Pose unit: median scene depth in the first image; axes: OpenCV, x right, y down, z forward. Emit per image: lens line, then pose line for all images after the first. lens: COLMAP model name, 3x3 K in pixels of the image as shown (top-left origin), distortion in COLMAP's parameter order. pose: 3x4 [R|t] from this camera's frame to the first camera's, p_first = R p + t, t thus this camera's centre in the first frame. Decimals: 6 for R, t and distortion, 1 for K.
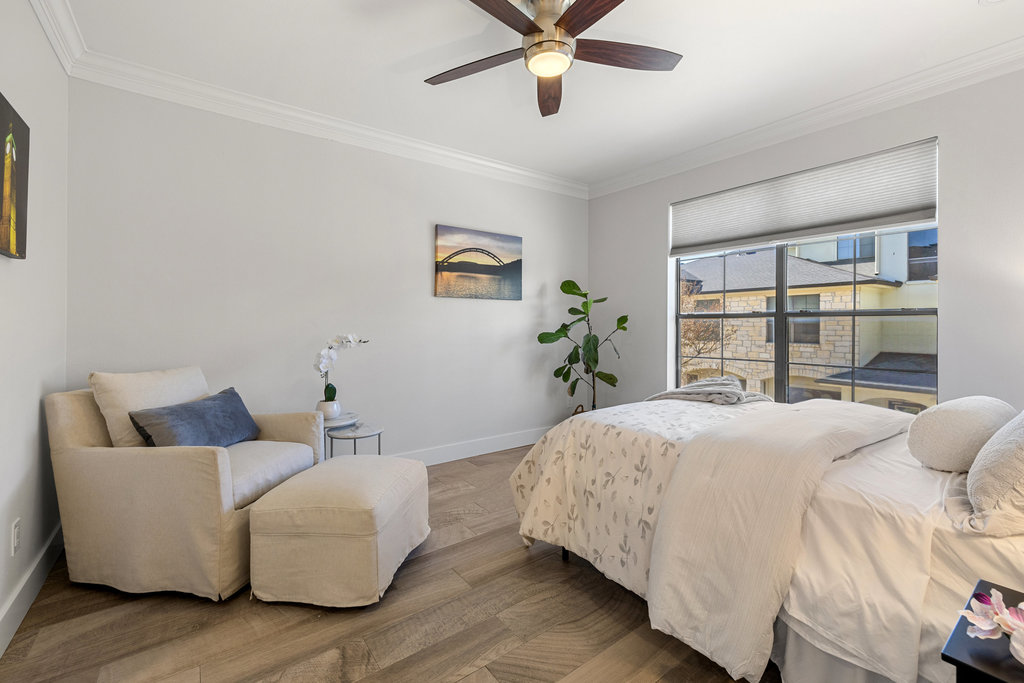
lens RADIAL K [[440.5, 0, 513.1], [0, 440.5, 336.5], [0, 0, 1]] dist [0.004098, -0.001626]
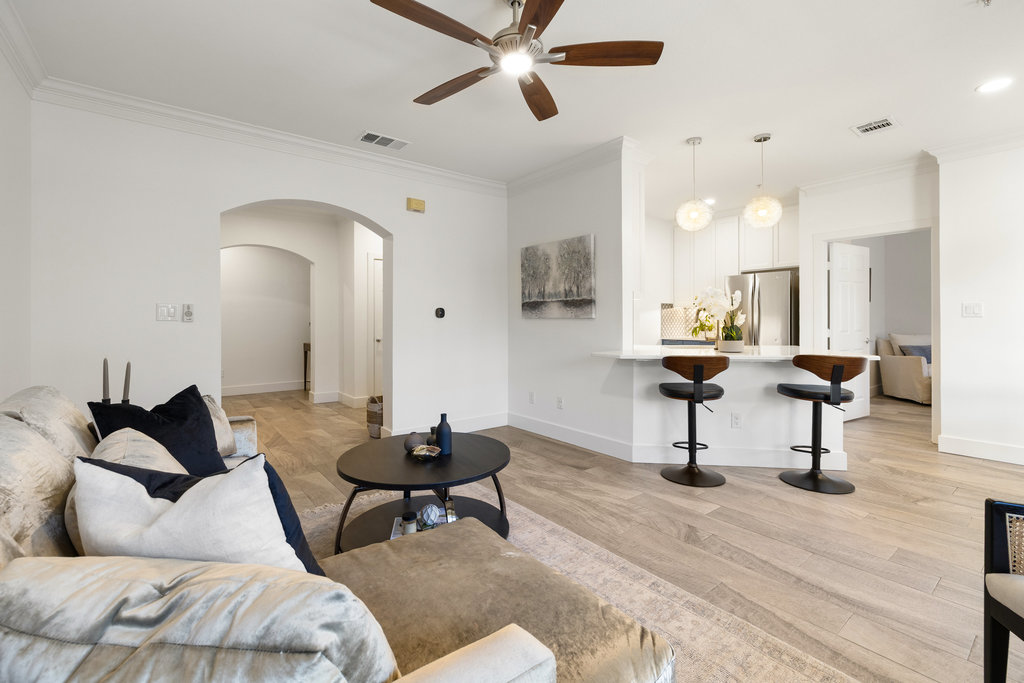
lens RADIAL K [[440.5, 0, 501.7], [0, 440.5, 320.8], [0, 0, 1]] dist [0.004098, -0.001626]
pose [[0.023136, 0.001963, -0.999730, 2.431089], [-0.024602, 0.999696, 0.001394, 0.051374], [0.999430, 0.024563, 0.023177, -2.119318]]
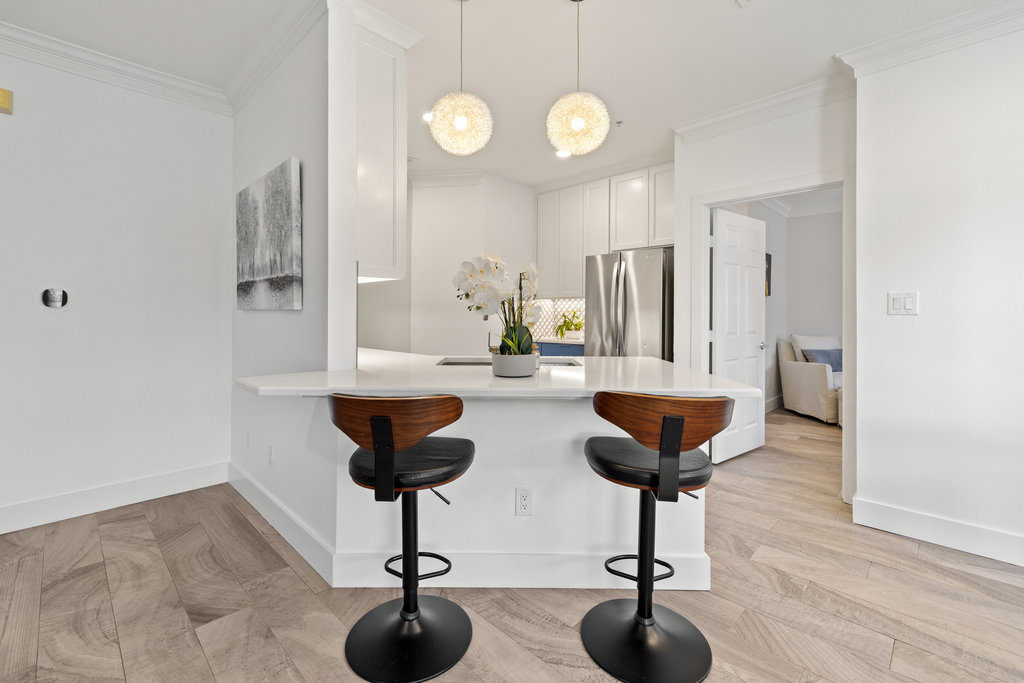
lens RADIAL K [[440.5, 0, 495.3], [0, 440.5, 314.4], [0, 0, 1]] dist [0.004098, -0.001626]
pose [[0.145017, -0.000002, -0.989429, 1.589331], [-0.034150, 0.999404, -0.005007, 0.030595], [0.988840, 0.034515, 0.144931, -1.309539]]
